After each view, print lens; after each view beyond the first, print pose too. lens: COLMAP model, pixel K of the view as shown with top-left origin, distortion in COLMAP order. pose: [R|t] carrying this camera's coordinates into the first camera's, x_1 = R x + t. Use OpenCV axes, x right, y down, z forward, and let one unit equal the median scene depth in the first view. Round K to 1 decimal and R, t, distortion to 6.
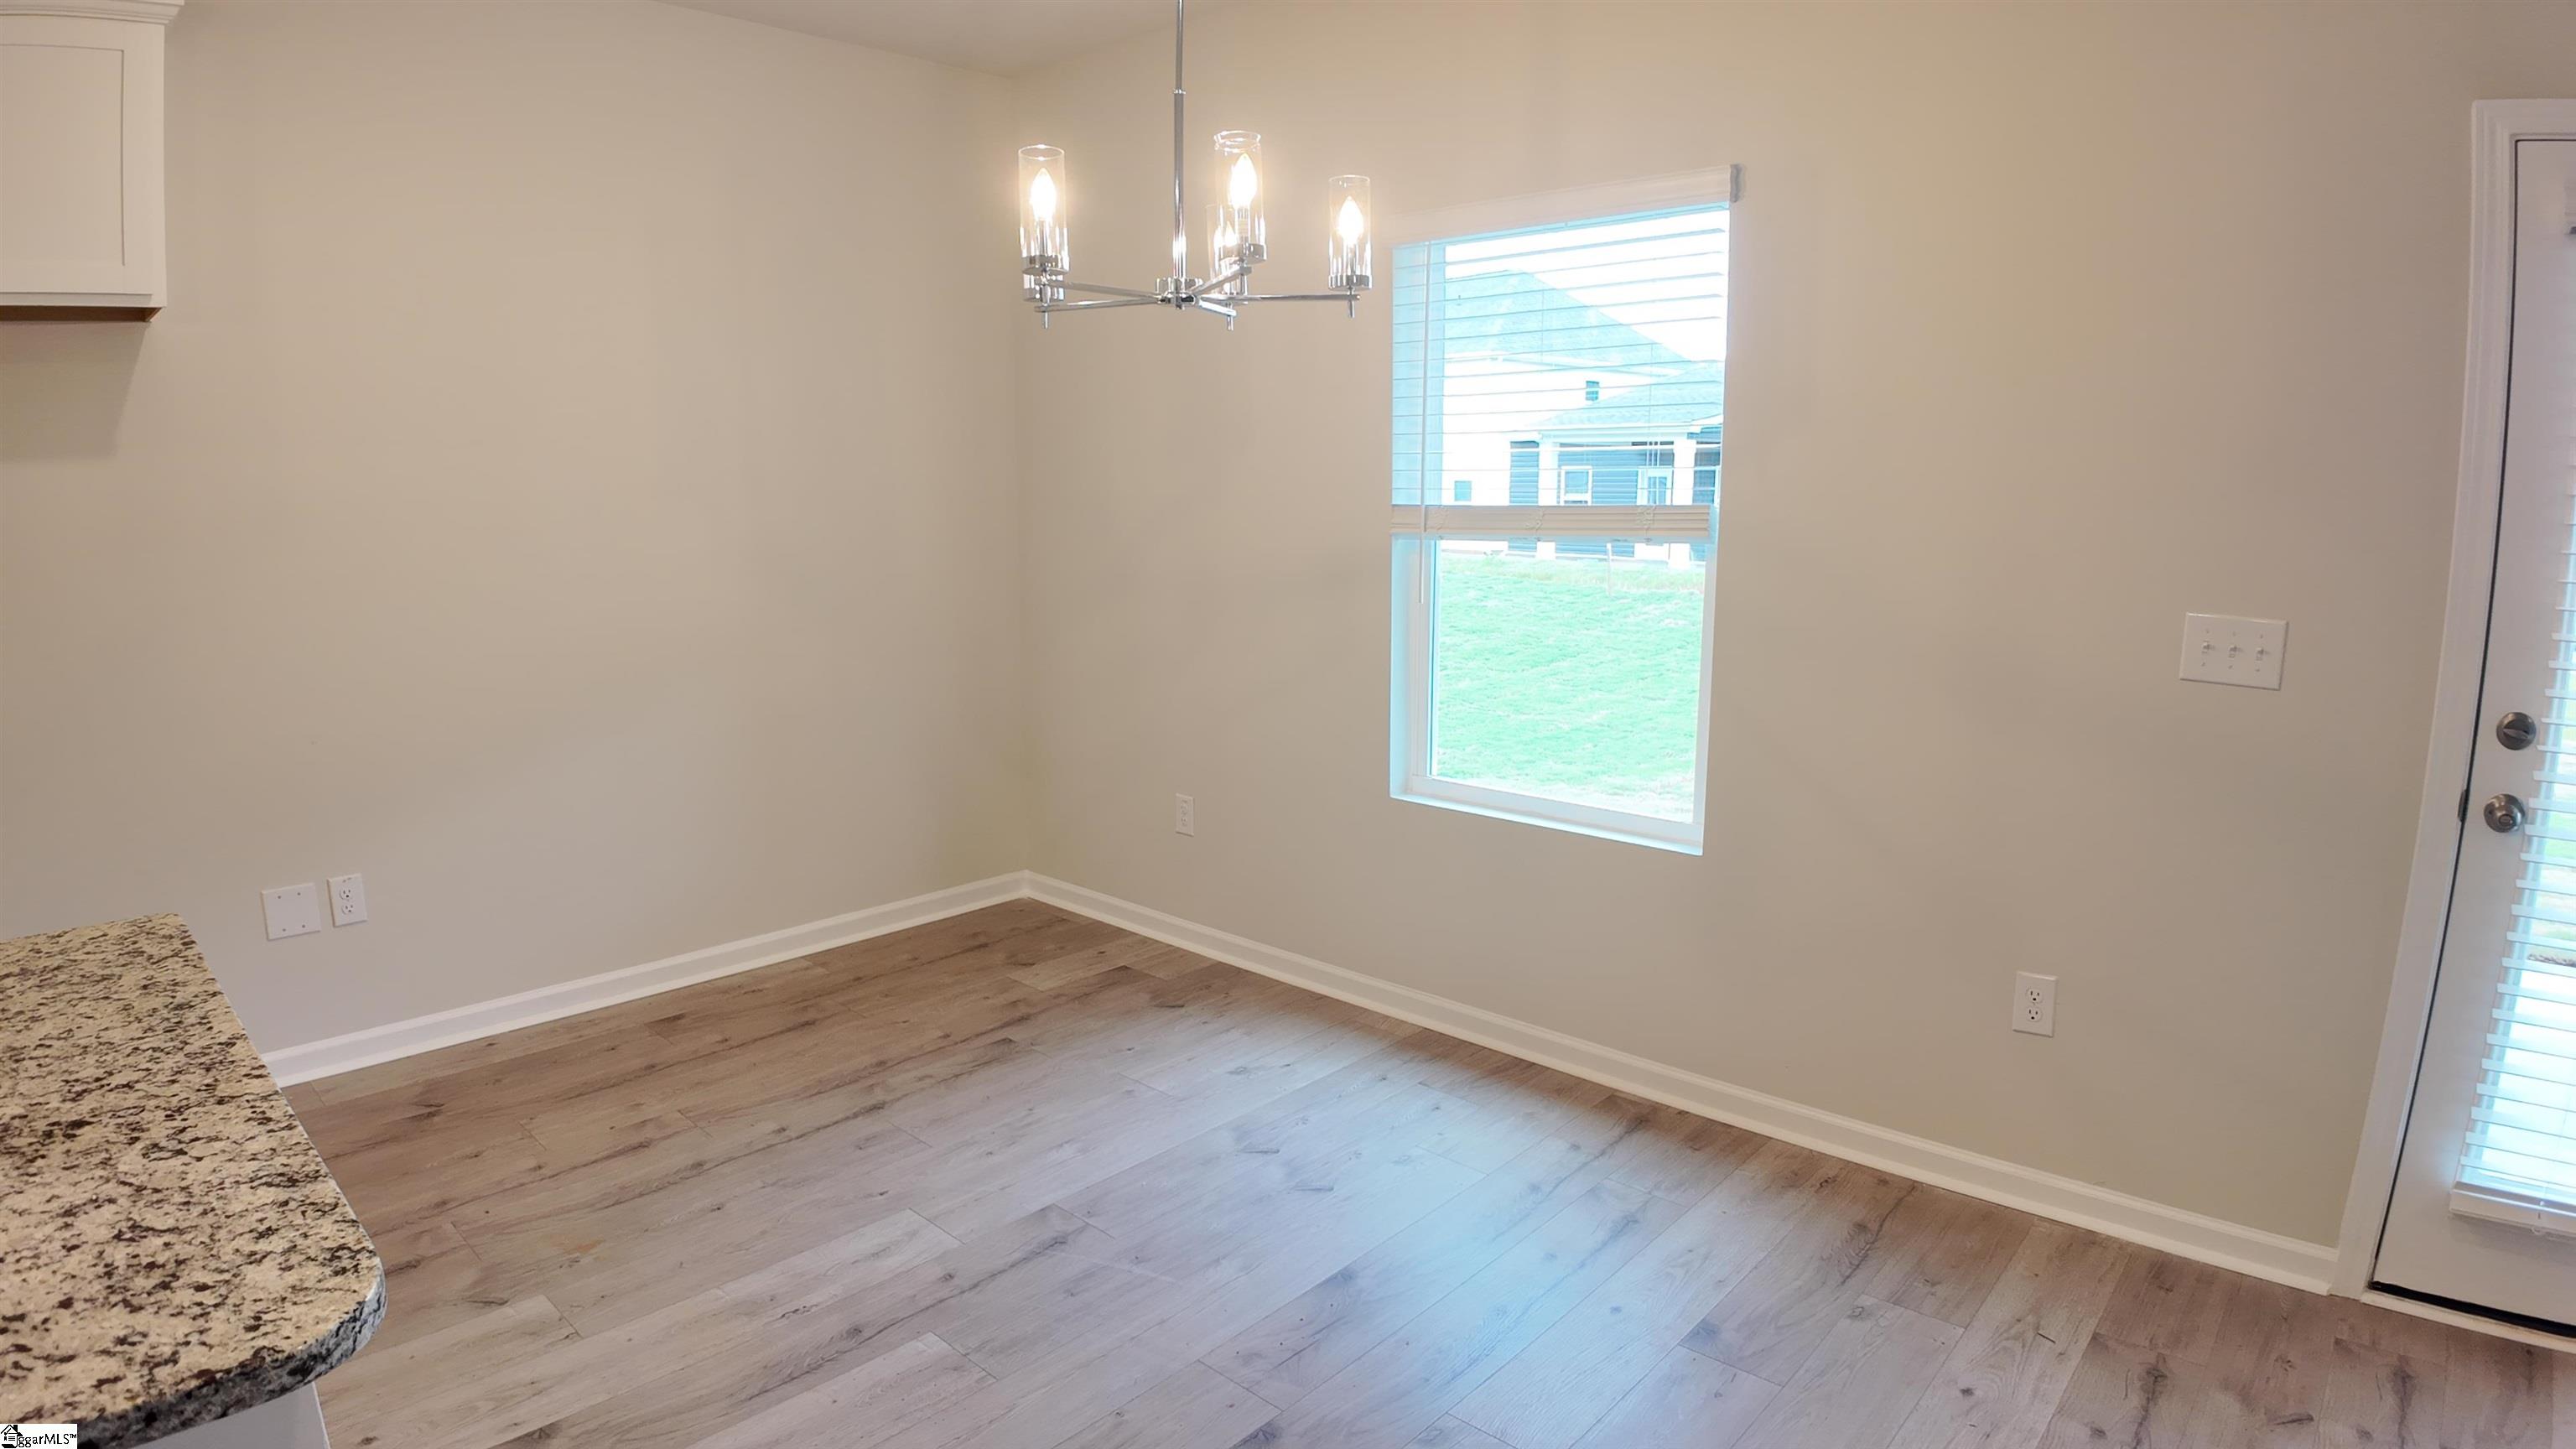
lens RADIAL K [[1339.2, 0, 1288.0], [0, 1339.2, 724.5], [0, 0, 1]] dist [-0.088040, -0.037365]
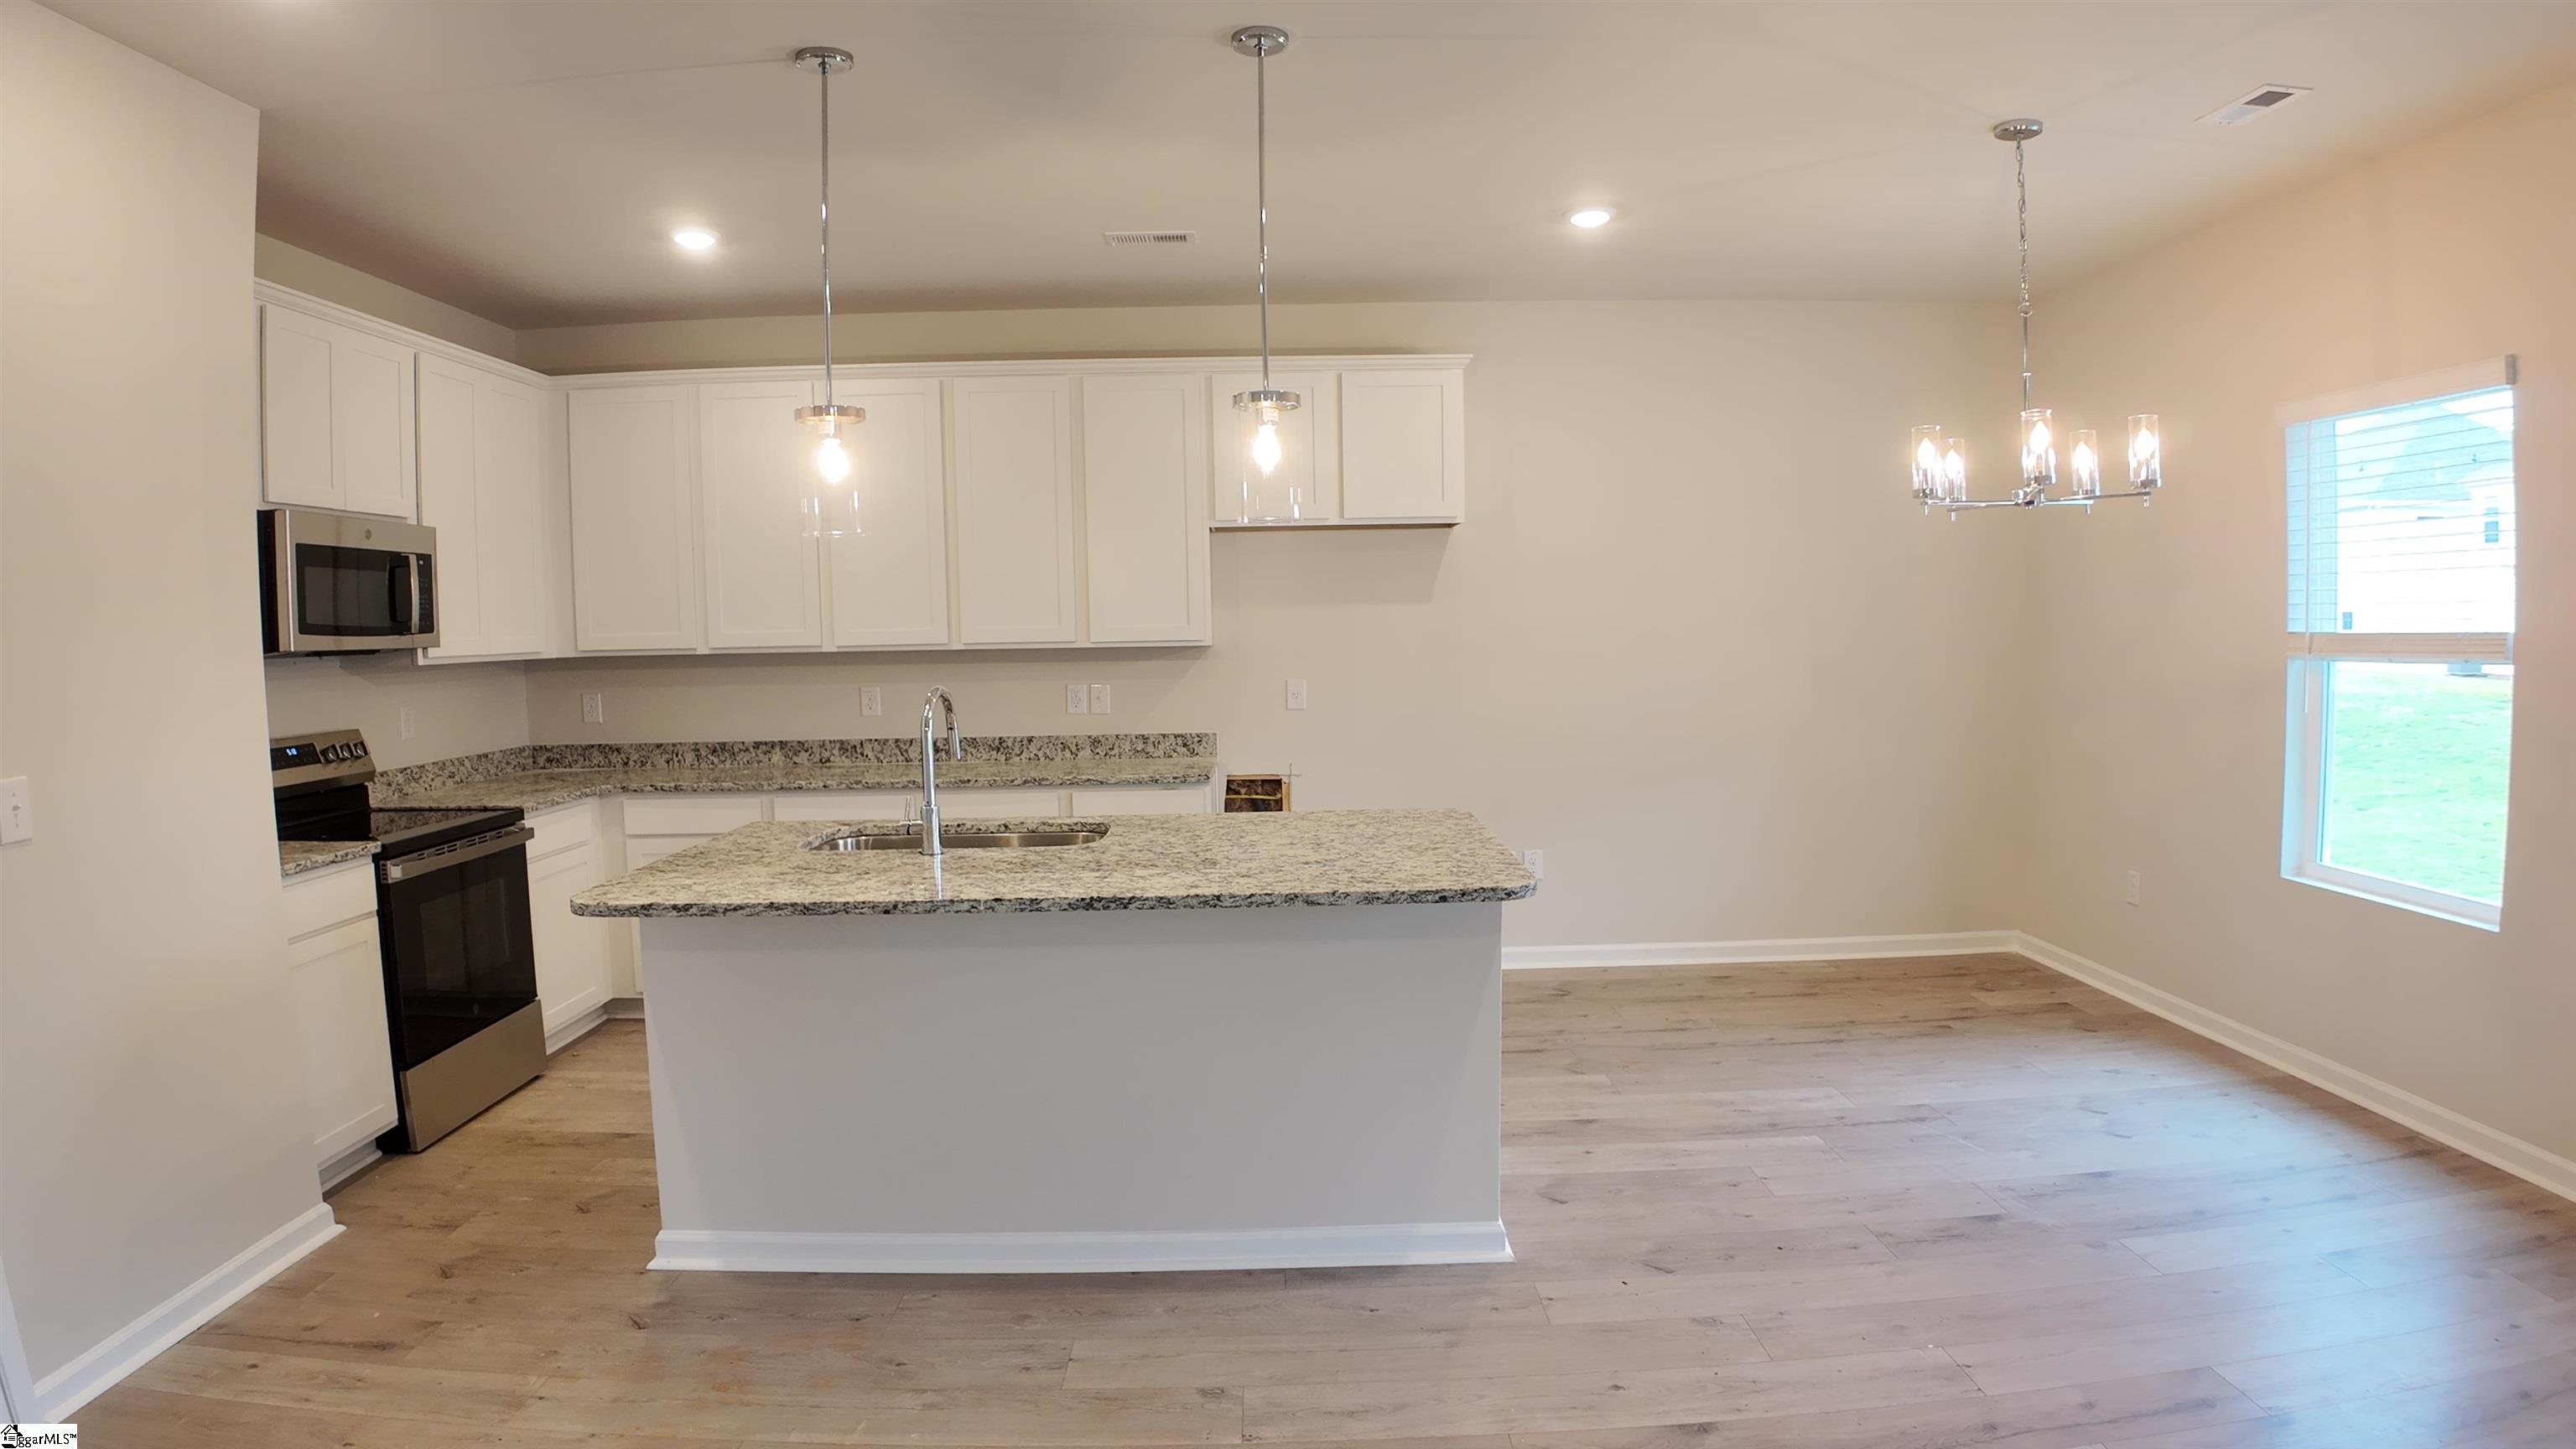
lens RADIAL K [[1372.2, 0, 1288.0], [0, 1372.2, 724.5], [0, 0, 1]] dist [-0.110357, 0.001169]
pose [[0.677427, 0.041244, -0.734433, 0.328973], [-0.111246, 0.992687, -0.046865, 0.076690], [0.727129, 0.113450, 0.677062, -0.454160]]
